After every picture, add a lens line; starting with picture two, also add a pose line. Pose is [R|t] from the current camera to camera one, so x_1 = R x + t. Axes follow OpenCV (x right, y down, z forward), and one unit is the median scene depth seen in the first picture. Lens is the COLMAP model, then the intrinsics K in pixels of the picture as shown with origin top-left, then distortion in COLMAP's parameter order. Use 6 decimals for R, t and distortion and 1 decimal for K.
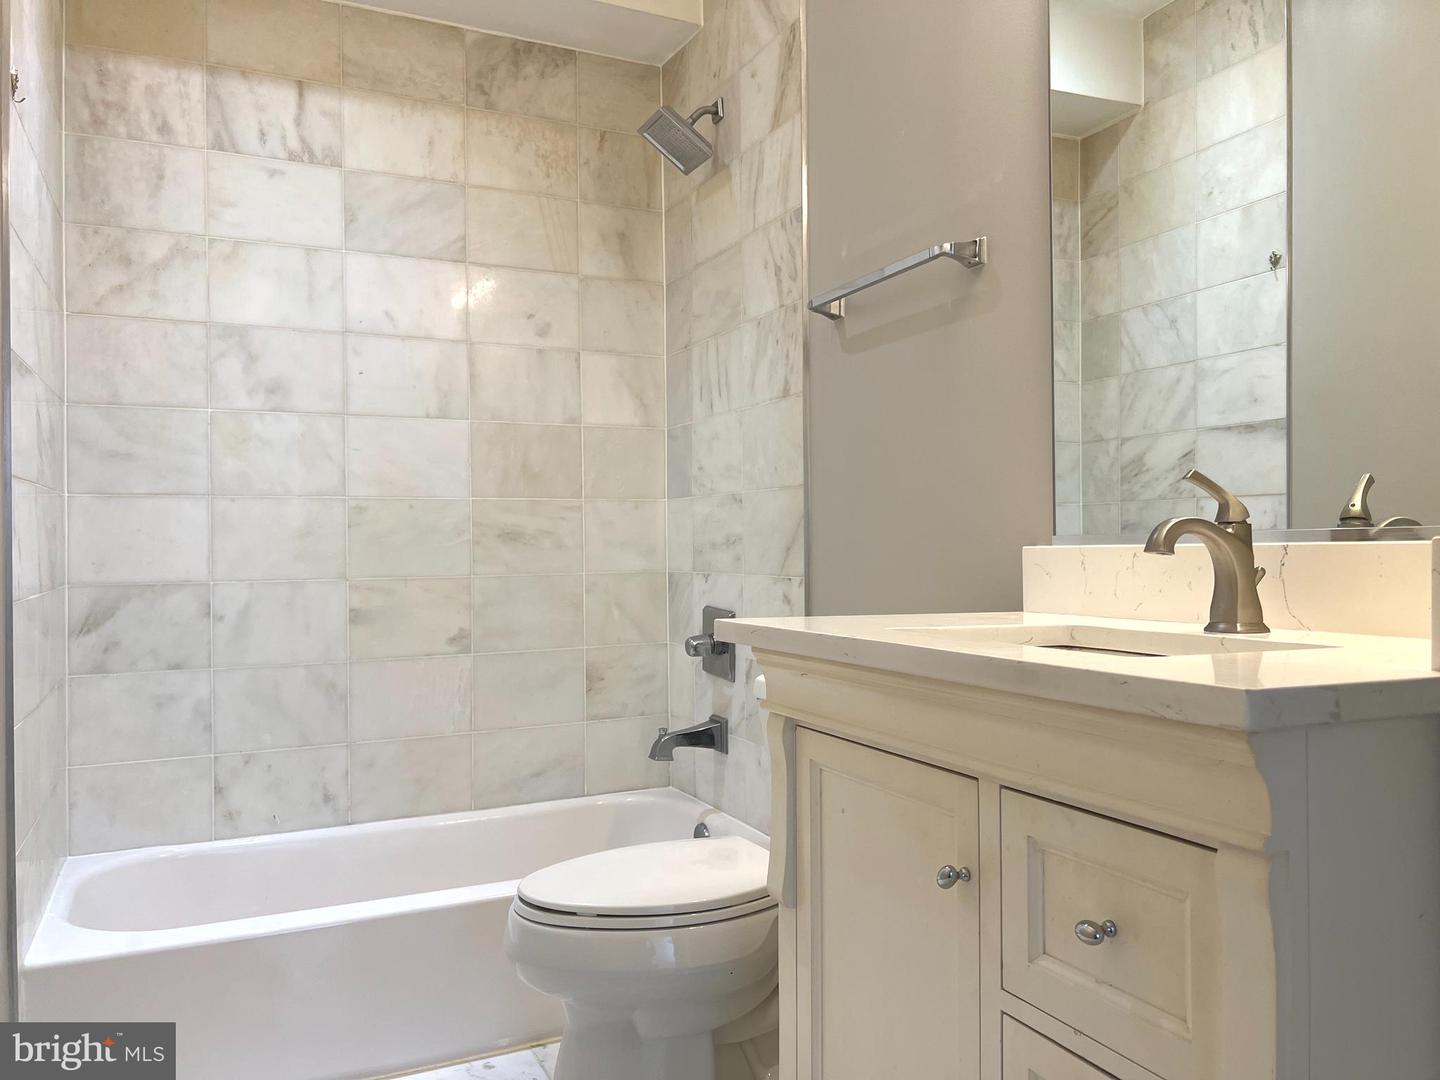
lens RADIAL K [[1077.9, 0, 720.0], [0, 1077.9, 540.0], [0, 0, 1]] dist [0.056418, -0.073268]
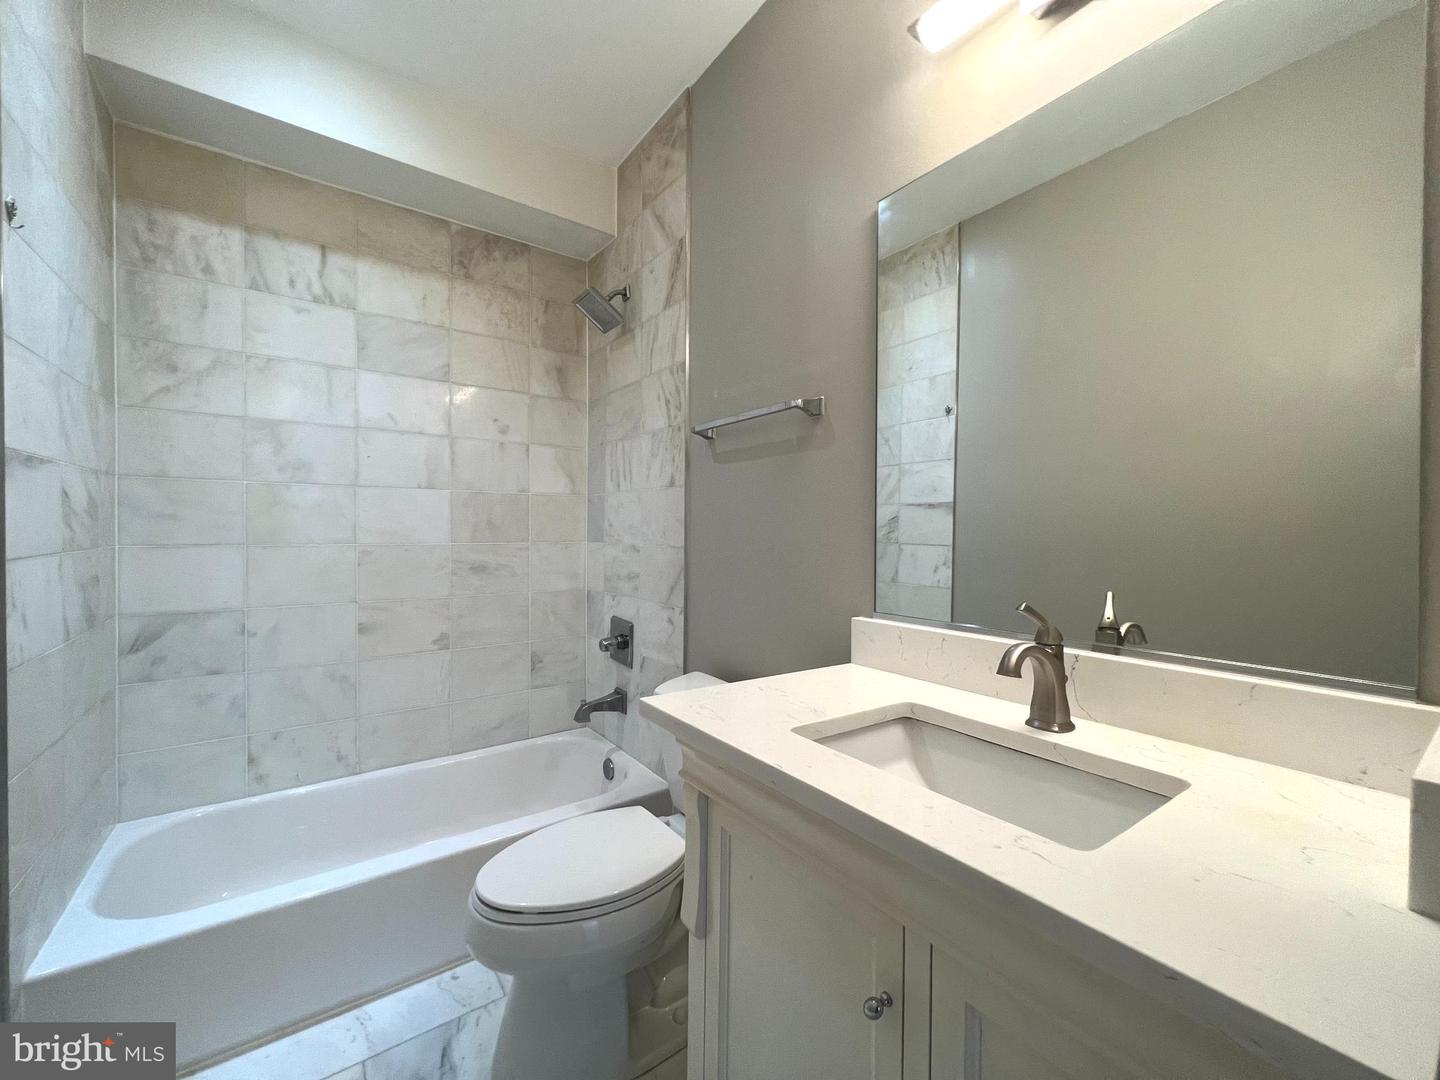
lens RADIAL K [[575.7, 0, 713.0], [0, 575.7, 537.0], [0, 0, 1]] dist [-0.002145, 0.000851]
pose [[0.983190, 0.014188, 0.182032, -0.025050], [-0.016789, 0.999778, 0.012751, -0.066962], [-0.181810, -0.015593, 0.983210, 0.181685]]
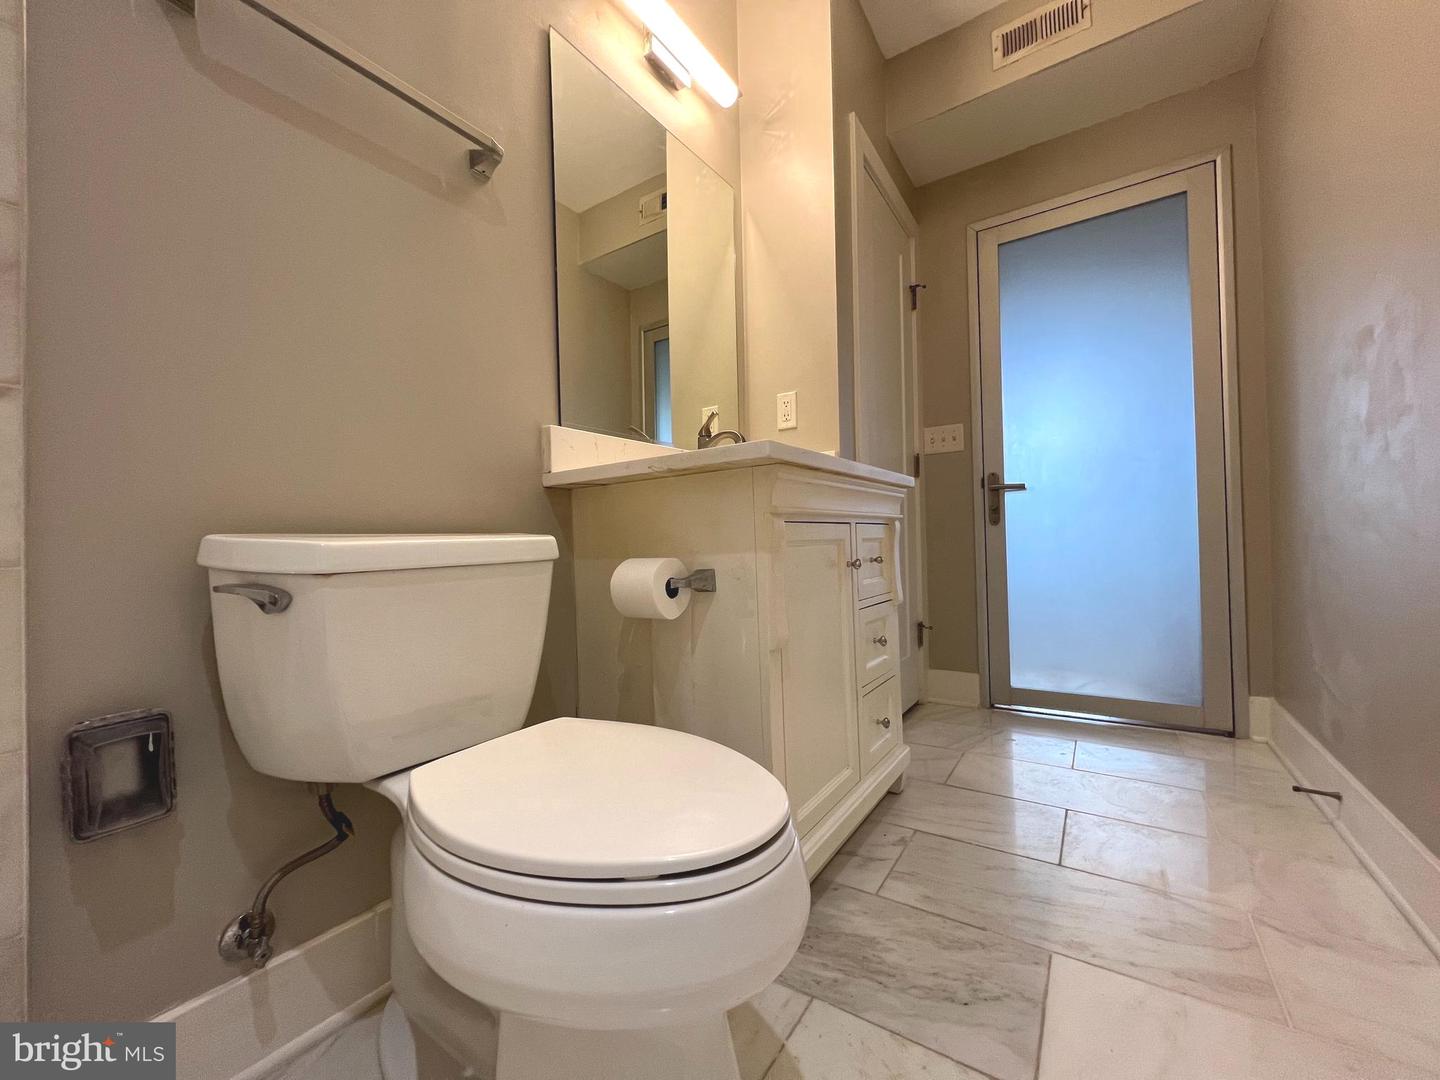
lens RADIAL K [[575.7, 0, 713.0], [0, 575.7, 537.0], [0, 0, 1]] dist [-0.002145, 0.000851]
pose [[-0.512855, 0.030634, 0.857929, -0.281275], [0.026291, 0.999455, -0.019970, 0.104300], [-0.858073, 0.012314, -0.513381, 0.750841]]
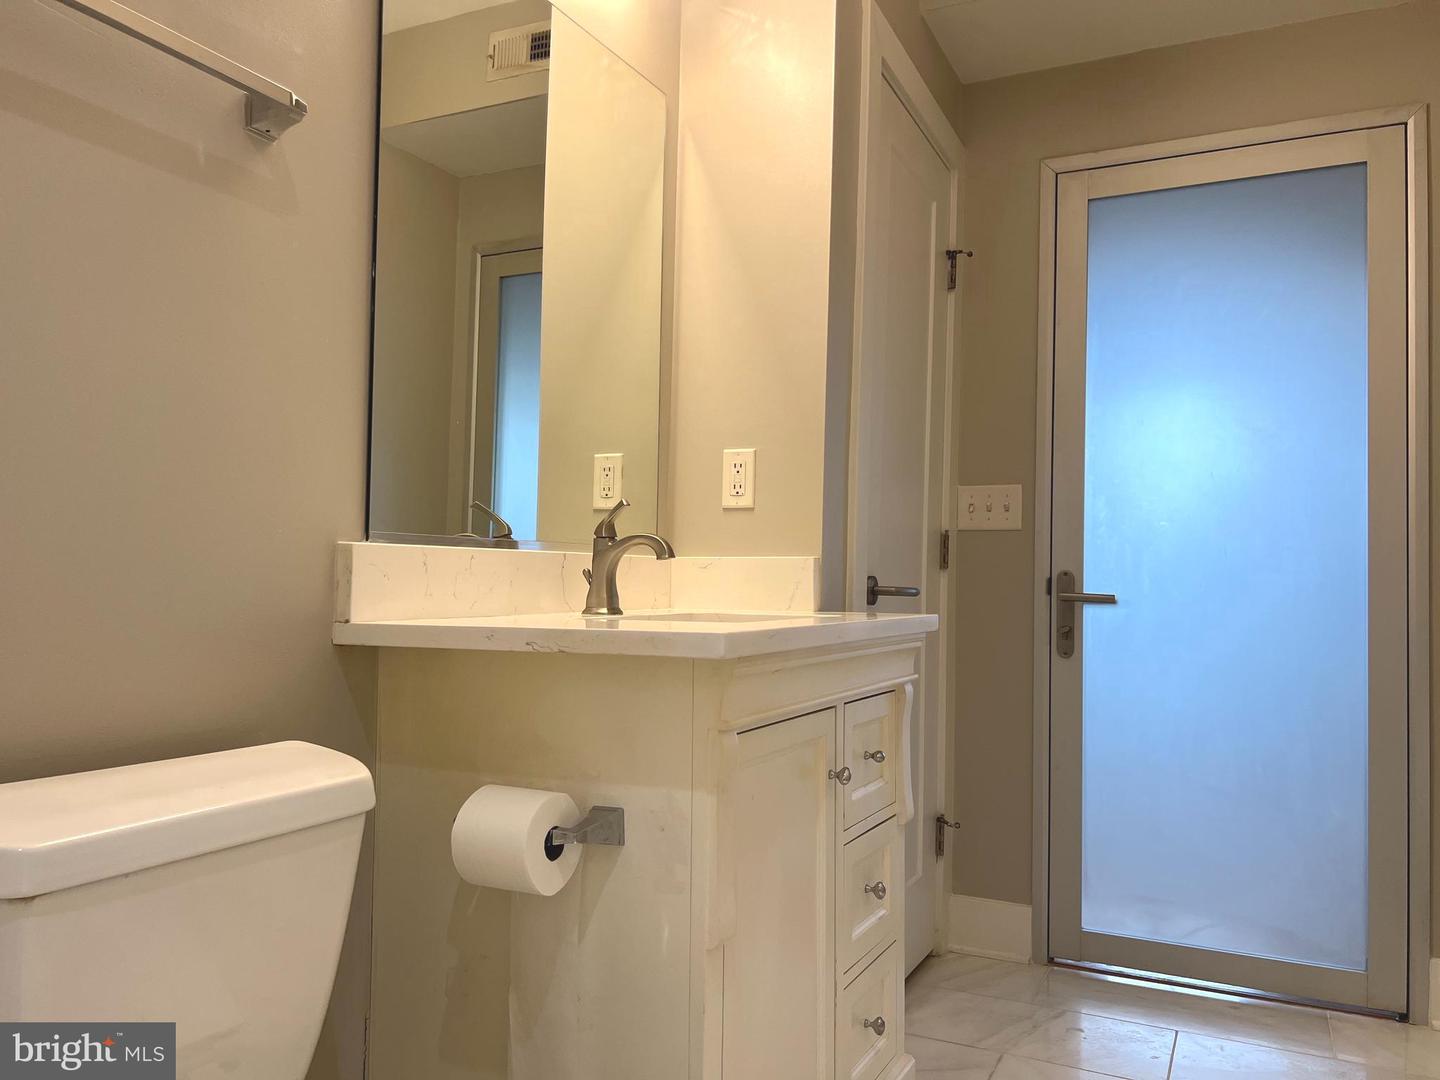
lens RADIAL K [[1077.9, 0, 720.0], [0, 1077.9, 540.0], [0, 0, 1]] dist [0.056418, -0.073268]
pose [[-0.626336, 0.025504, 0.779136, -0.332361], [-0.018151, 0.998717, -0.047283, 0.023639], [-0.779342, -0.043758, -0.625069, 0.810236]]
